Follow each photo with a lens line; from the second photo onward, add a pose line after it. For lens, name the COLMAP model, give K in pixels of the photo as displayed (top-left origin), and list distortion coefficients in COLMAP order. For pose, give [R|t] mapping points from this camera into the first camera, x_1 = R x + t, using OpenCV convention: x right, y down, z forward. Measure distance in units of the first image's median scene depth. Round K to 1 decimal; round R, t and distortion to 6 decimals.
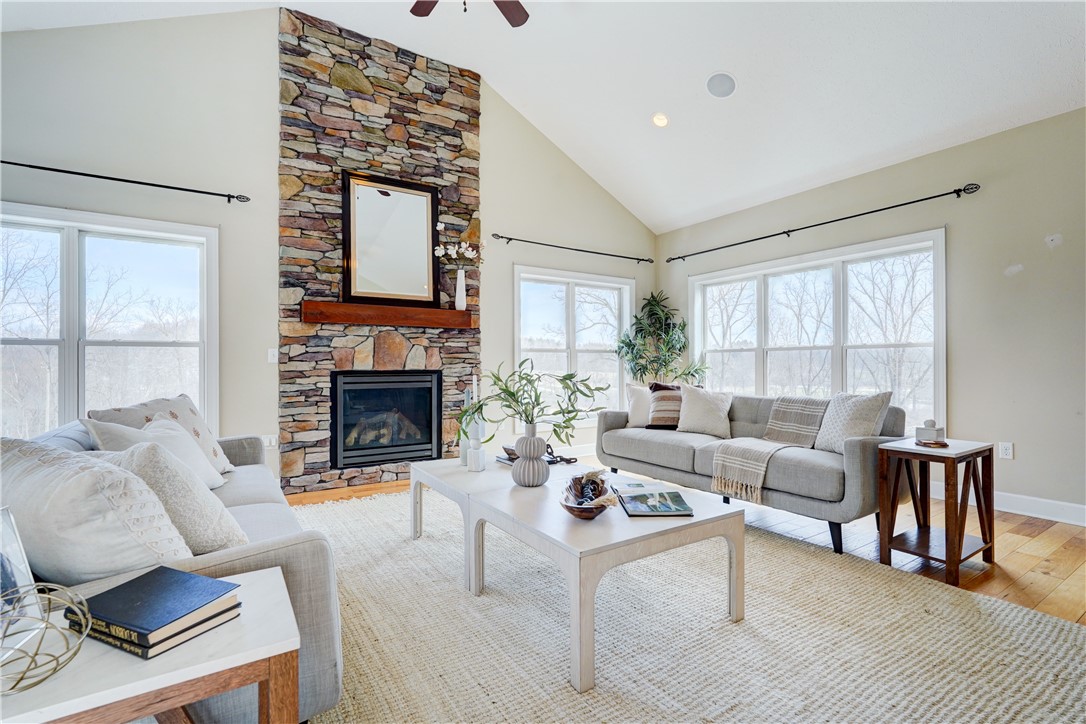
lens RADIAL K [[491.9, 0, 543.0], [0, 491.9, 362.0], [0, 0, 1]] dist [-0.001568, 0.000835]
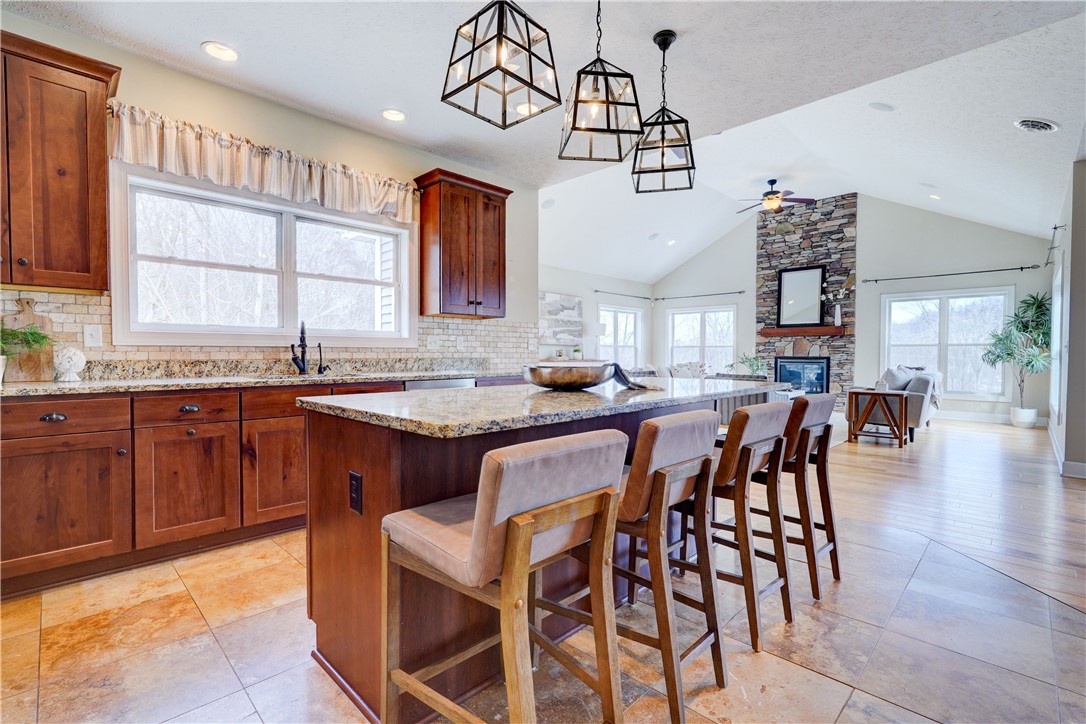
lens RADIAL K [[504.9, 0, 548.8], [0, 504.9, 361.4], [0, 0, 1]] dist [-0.002044, 0.000459]
pose [[0.227678, 0.019203, -0.973547, 1.608580], [0.002931, 0.999787, 0.020406, -0.010634], [0.973732, -0.007499, 0.227573, -0.582228]]
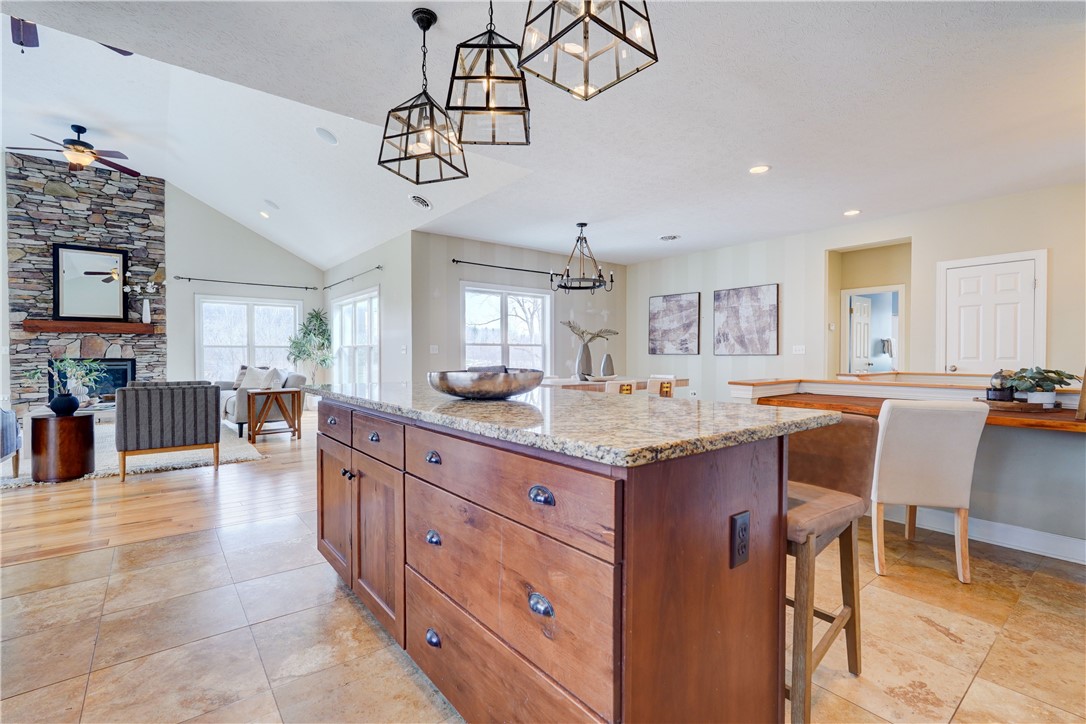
lens RADIAL K [[489.7, 0, 541.9], [0, 489.7, 363.4], [0, 0, 1]] dist [-0.000519, 0.000786]
pose [[0.993155, -0.000464, 0.116800, 1.064474], [-0.002381, 0.999704, 0.024213, -0.012028], [-0.116776, -0.024325, 0.992860, -0.898940]]
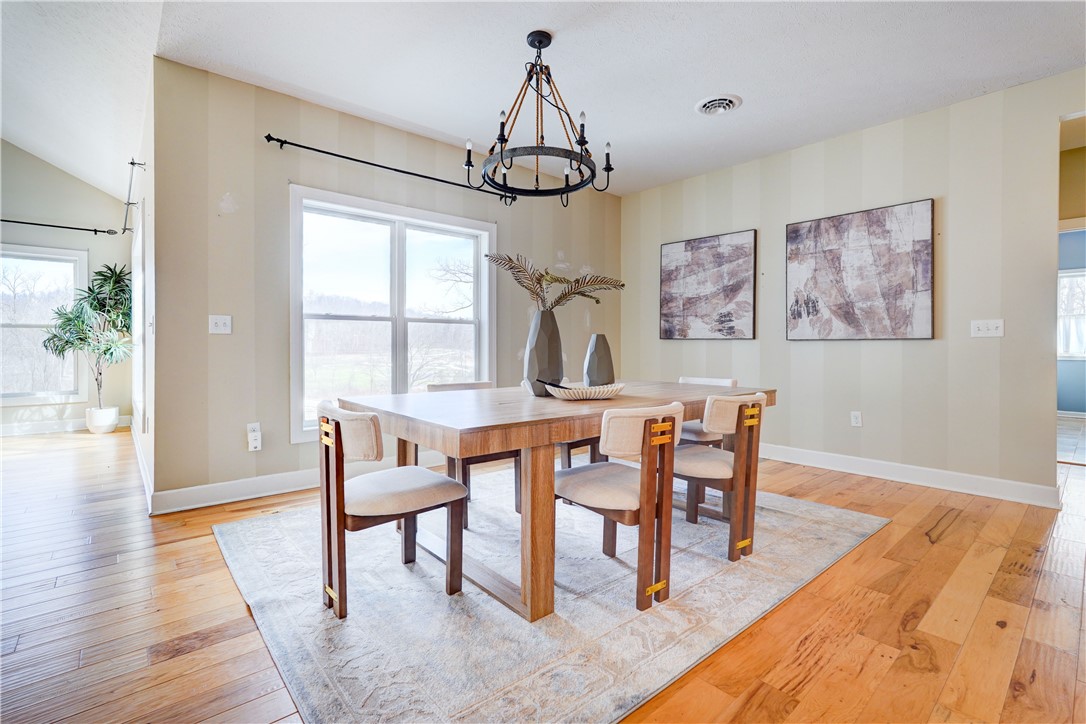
lens RADIAL K [[478.5, 0, 524.5], [0, 478.5, 349.1], [0, 0, 1]] dist [0.000490, 0.000757]
pose [[0.991821, 0.002438, 0.127613, 1.265734], [-0.004509, 0.999863, 0.015936, 0.004911], [-0.127557, -0.016381, 0.991696, -0.030728]]
